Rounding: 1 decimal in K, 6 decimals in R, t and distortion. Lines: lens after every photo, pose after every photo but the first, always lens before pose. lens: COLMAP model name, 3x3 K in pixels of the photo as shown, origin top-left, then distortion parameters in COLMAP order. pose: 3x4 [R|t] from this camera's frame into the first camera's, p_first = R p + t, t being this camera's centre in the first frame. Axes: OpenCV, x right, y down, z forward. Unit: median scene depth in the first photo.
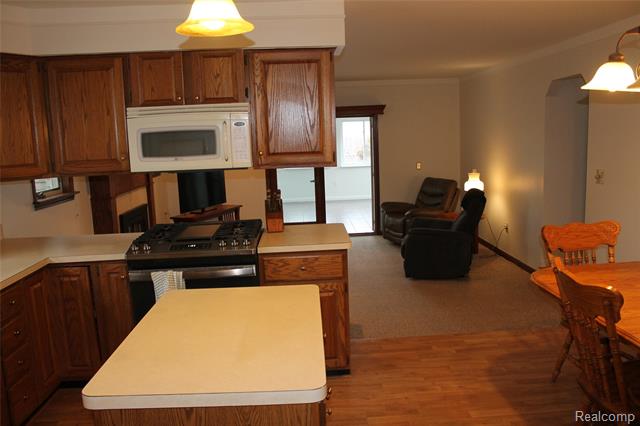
lens RADIAL K [[535.2, 0, 325.4], [0, 535.2, 215.5], [0, 0, 1]] dist [-0.160861, 0.140363]
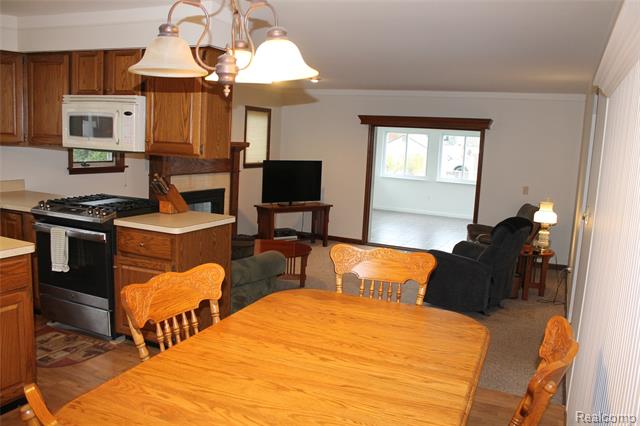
lens RADIAL K [[535.2, 0, 325.4], [0, 535.2, 215.5], [0, 0, 1]] dist [-0.160861, 0.140363]
pose [[0.883815, 0.147291, -0.444046, 0.732775], [-0.156239, 0.987580, 0.016609, -0.036801], [0.440977, 0.054698, 0.895850, 0.173176]]
